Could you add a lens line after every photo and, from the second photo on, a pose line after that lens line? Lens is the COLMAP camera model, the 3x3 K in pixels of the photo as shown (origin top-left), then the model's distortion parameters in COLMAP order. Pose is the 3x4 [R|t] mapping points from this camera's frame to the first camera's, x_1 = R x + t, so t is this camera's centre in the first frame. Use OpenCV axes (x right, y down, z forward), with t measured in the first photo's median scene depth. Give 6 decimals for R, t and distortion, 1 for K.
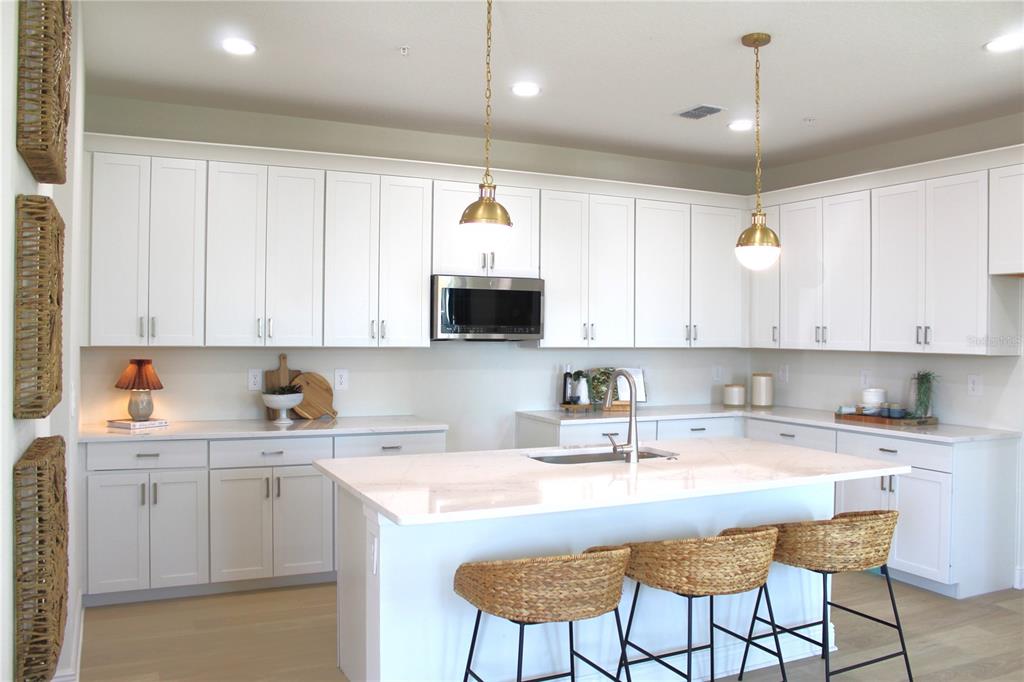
lens RADIAL K [[845.2, 0, 514.6], [0, 845.2, 335.9], [0, 0, 1]] dist [-0.139220, 0.076107]
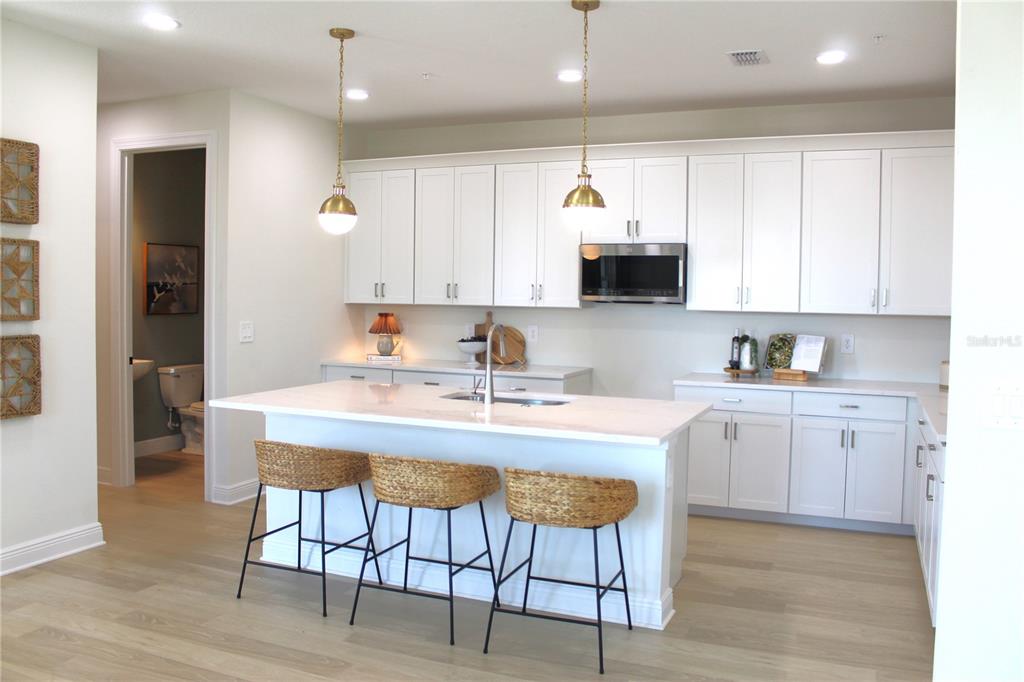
lens RADIAL K [[845.2, 0, 515.2], [0, 845.2, 347.0], [0, 0, 1]] dist [-0.139220, 0.076107]
pose [[0.655605, 0.046512, -0.753670, 0.719372], [-0.009521, 0.998531, 0.053342, 0.006347], [0.755044, -0.027795, 0.655085, 0.182521]]
